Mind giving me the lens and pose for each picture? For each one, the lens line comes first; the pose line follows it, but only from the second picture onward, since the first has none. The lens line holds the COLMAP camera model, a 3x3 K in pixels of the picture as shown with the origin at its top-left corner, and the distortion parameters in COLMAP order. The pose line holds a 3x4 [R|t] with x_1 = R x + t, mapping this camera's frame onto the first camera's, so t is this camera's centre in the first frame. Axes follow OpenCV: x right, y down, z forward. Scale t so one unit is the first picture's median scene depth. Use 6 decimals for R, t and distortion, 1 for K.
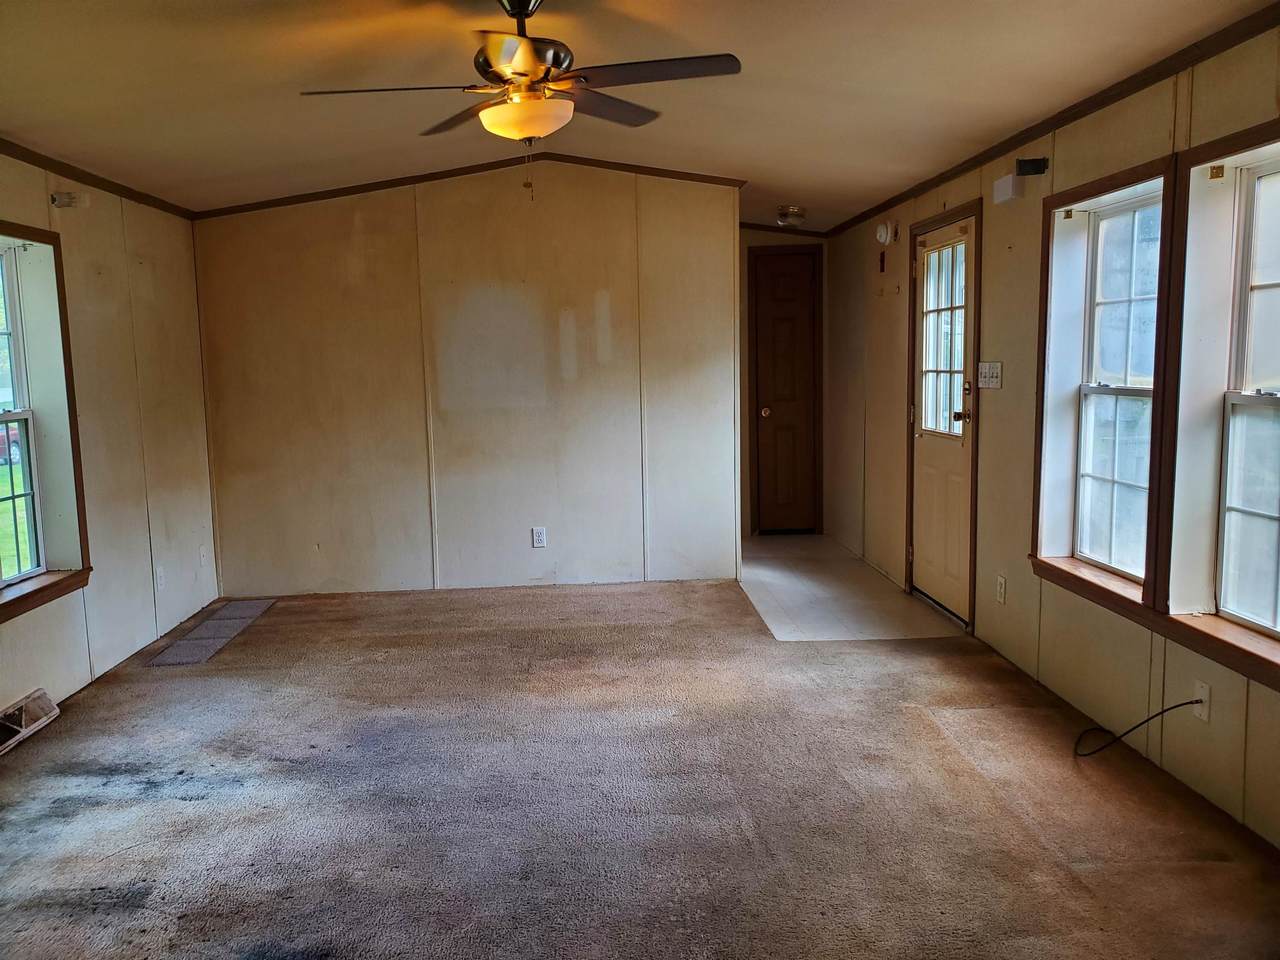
lens RADIAL K [[983.2, 0, 612.3], [0, 983.2, 482.6], [0, 0, 1]] dist [0.068446, -0.194430]
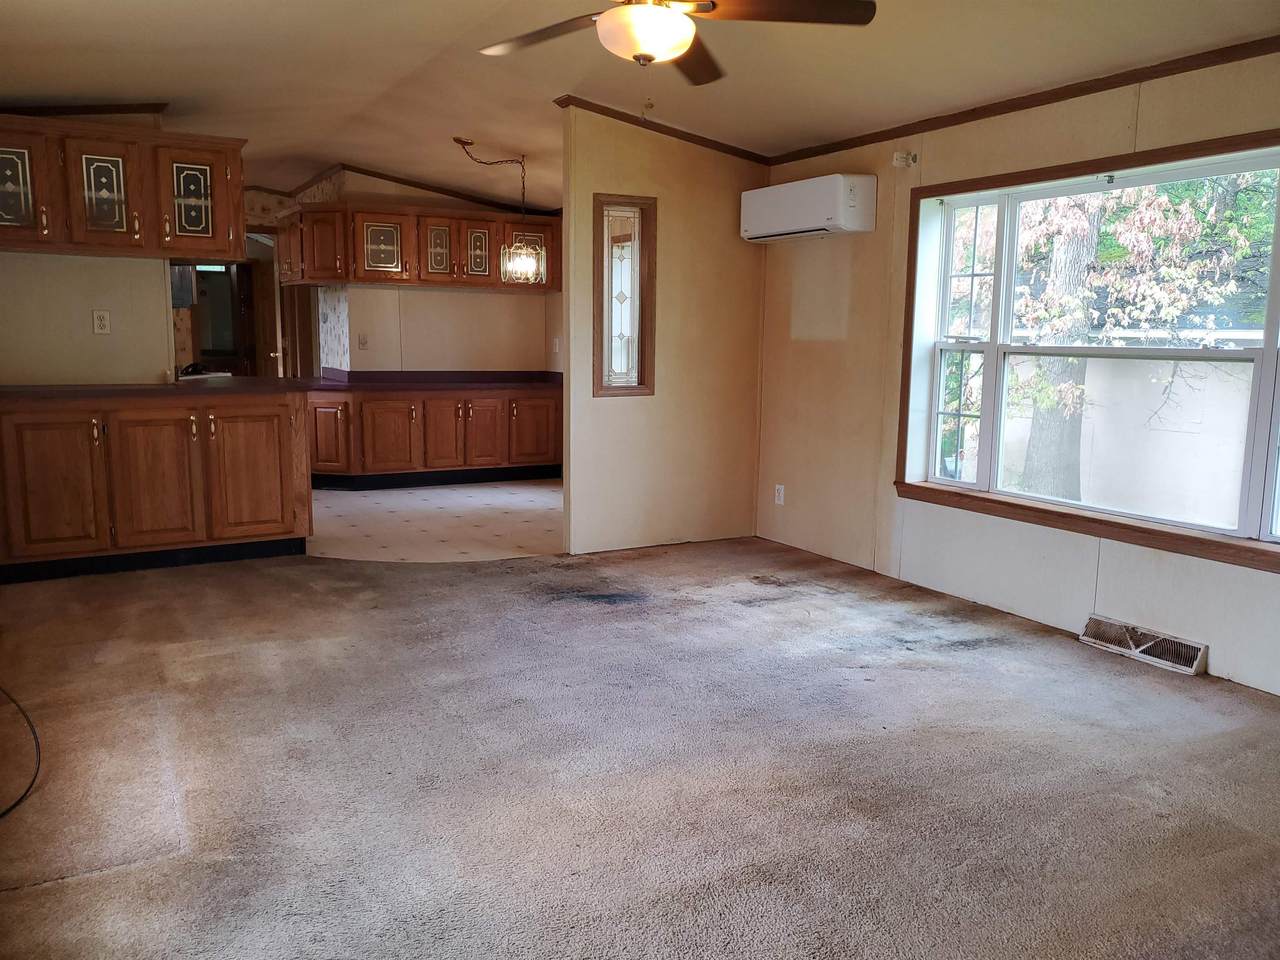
lens RADIAL K [[983.2, 0, 612.3], [0, 983.2, 482.6], [0, 0, 1]] dist [0.068446, -0.194430]
pose [[-0.893184, 0.085132, -0.441560, 0.369961], [-0.042602, 0.961481, 0.271549, -0.194949], [0.447669, 0.261355, -0.855153, 1.763724]]
